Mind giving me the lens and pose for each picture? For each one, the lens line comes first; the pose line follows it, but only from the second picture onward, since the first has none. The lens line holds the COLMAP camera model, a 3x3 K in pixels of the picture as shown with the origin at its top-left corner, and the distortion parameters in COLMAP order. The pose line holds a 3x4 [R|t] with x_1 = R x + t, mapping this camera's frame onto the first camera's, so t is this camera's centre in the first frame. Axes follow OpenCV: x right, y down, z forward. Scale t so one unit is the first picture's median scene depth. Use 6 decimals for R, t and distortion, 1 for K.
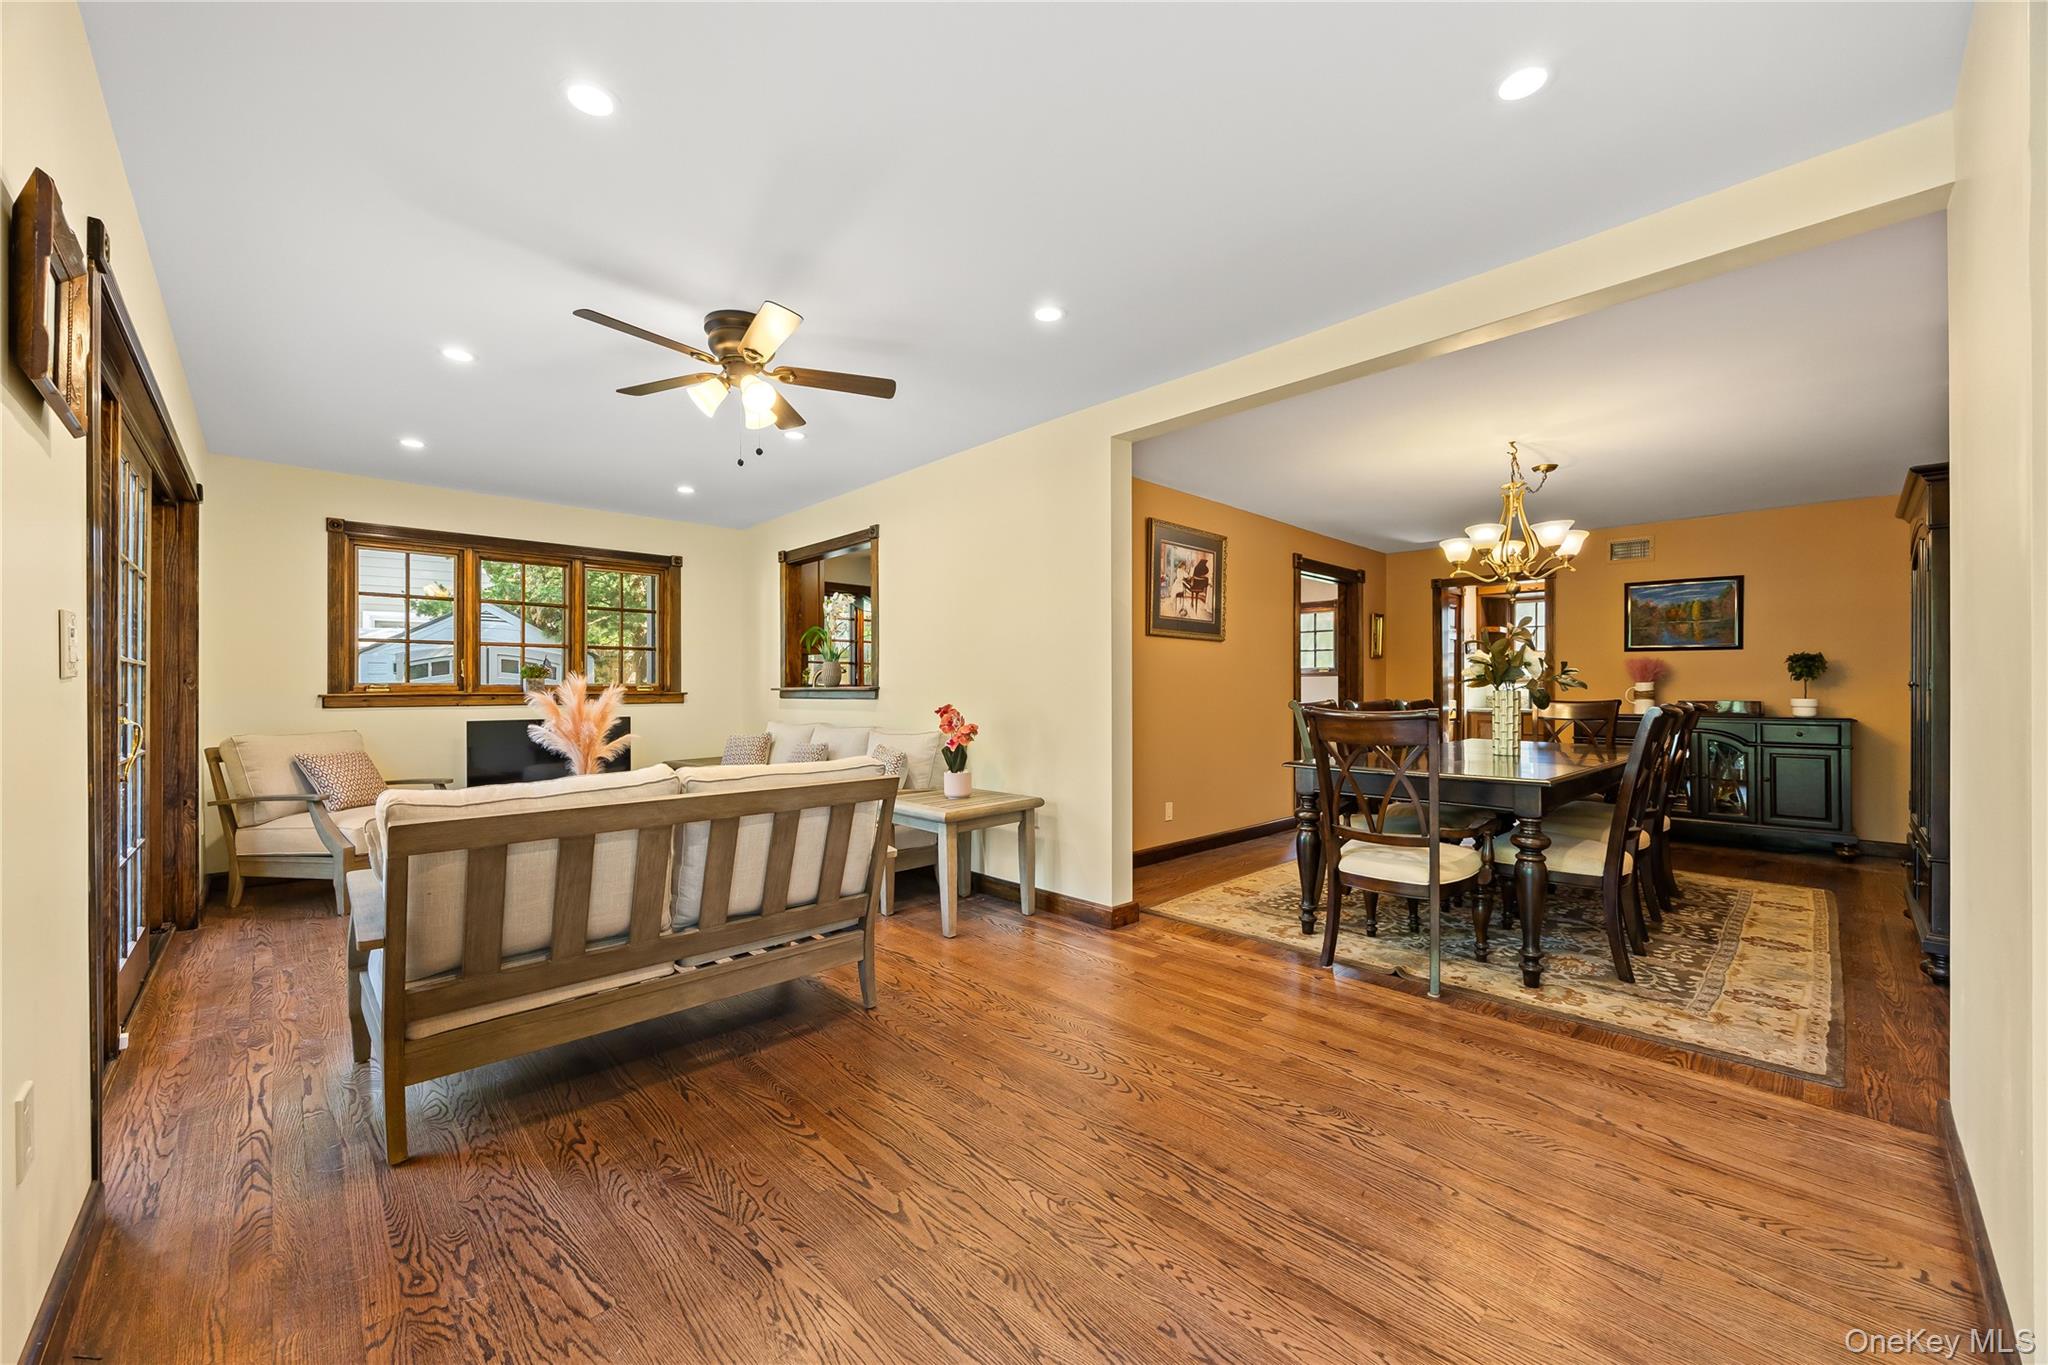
lens RADIAL K [[793.9, 0, 1016.3], [0, 793.9, 681.8], [0, 0, 1]] dist [-0.001847, -0.000052]
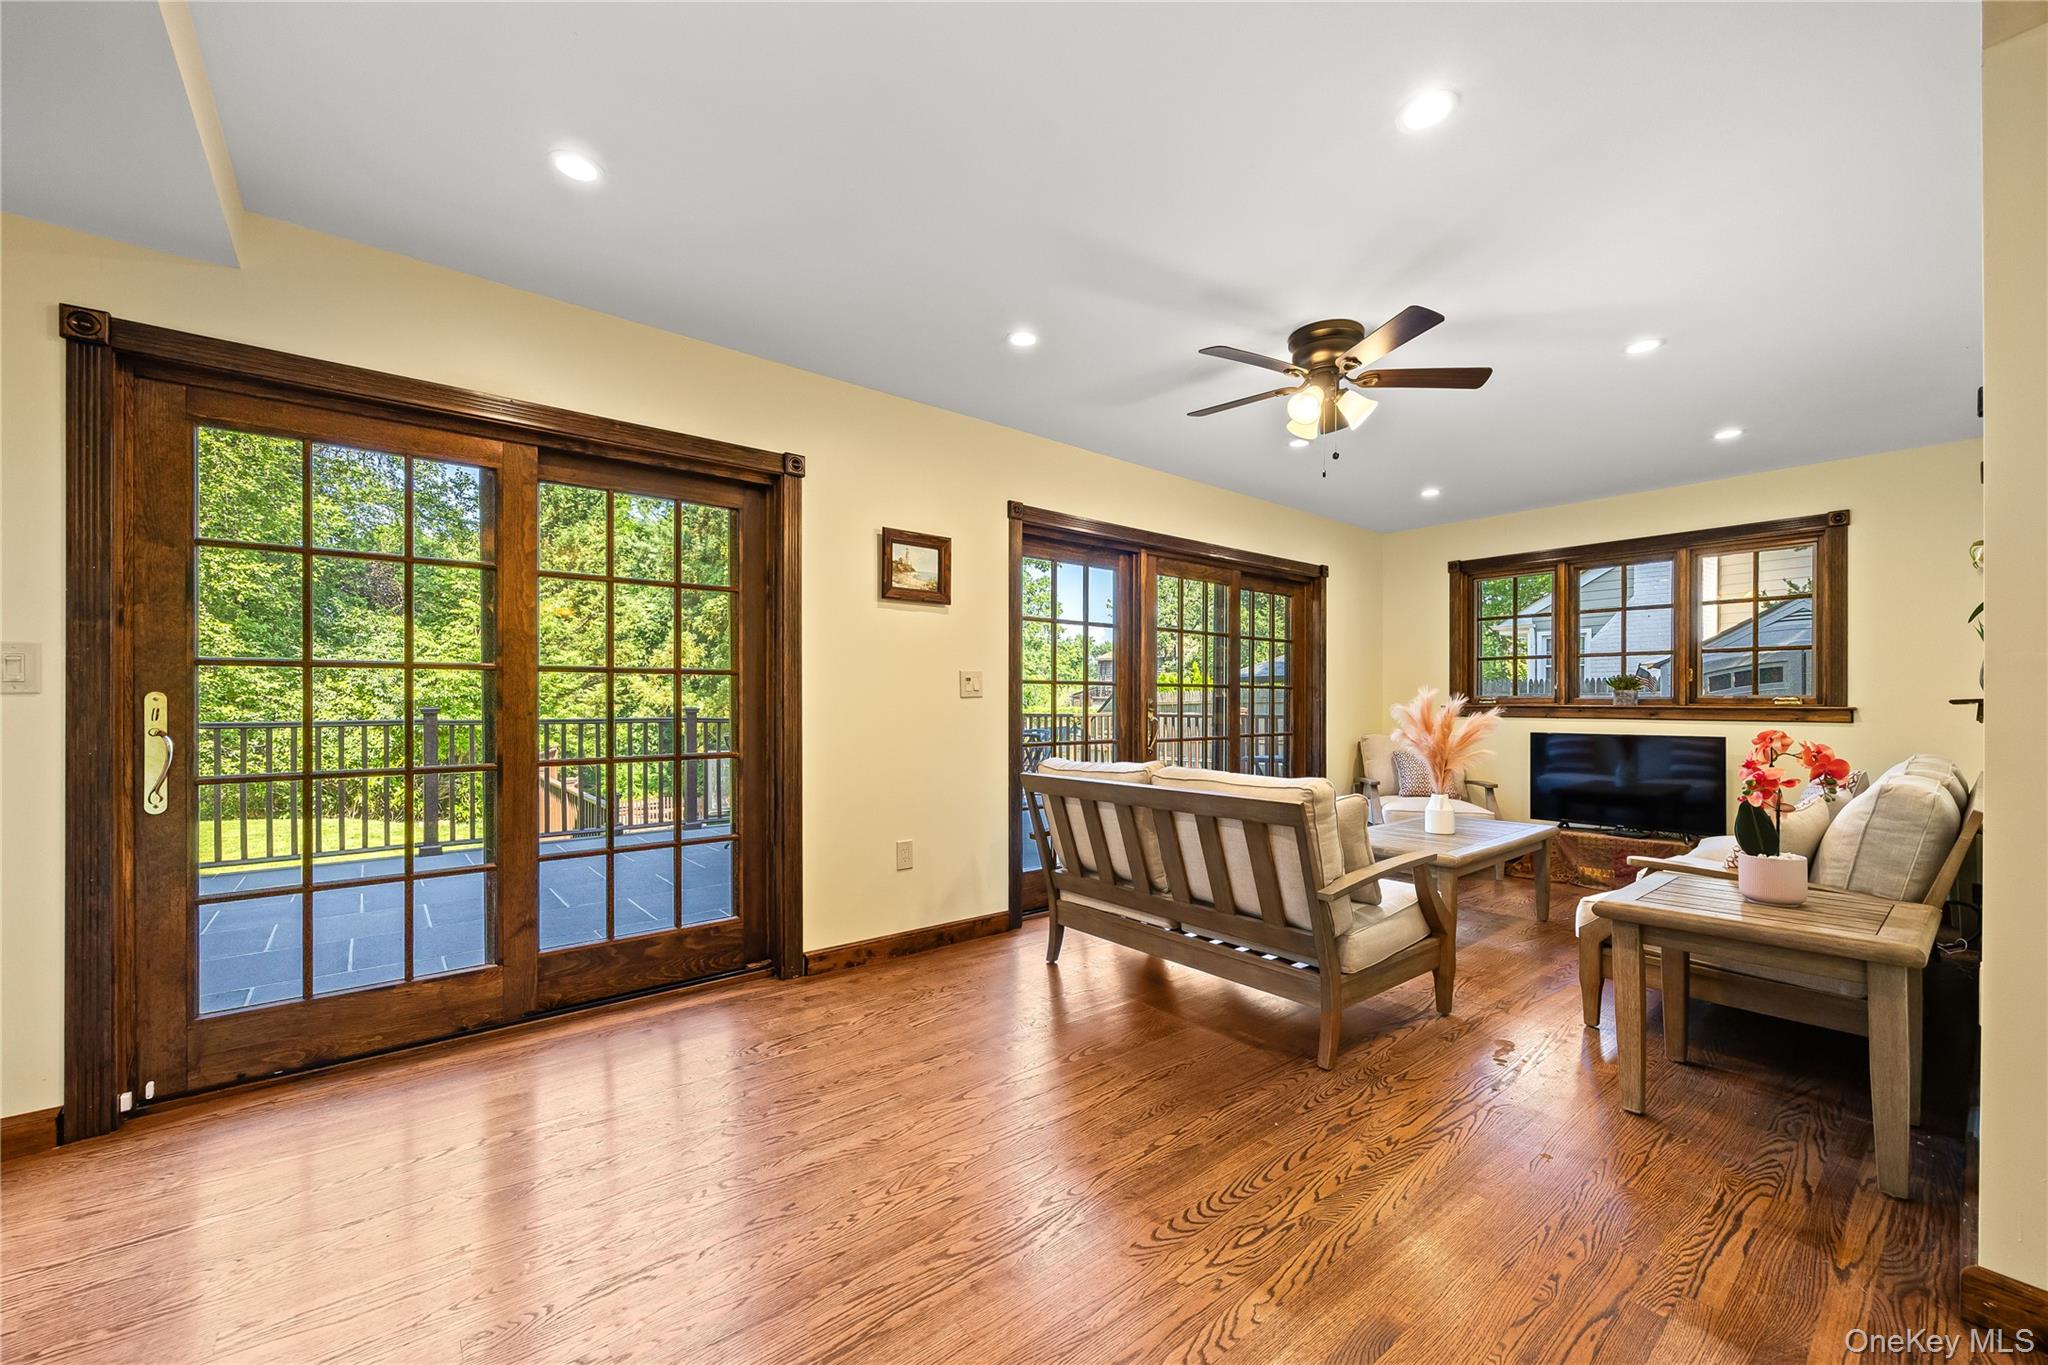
lens RADIAL K [[793.9, 0, 1010.6], [0, 793.9, 698.8], [0, 0, 1]] dist [-0.001847, -0.000052]
pose [[-0.092431, -0.002774, -0.995715, 0.771214], [0.009092, 0.999952, -0.003629, 0.005246], [0.995678, -0.009388, -0.092402, 0.798651]]
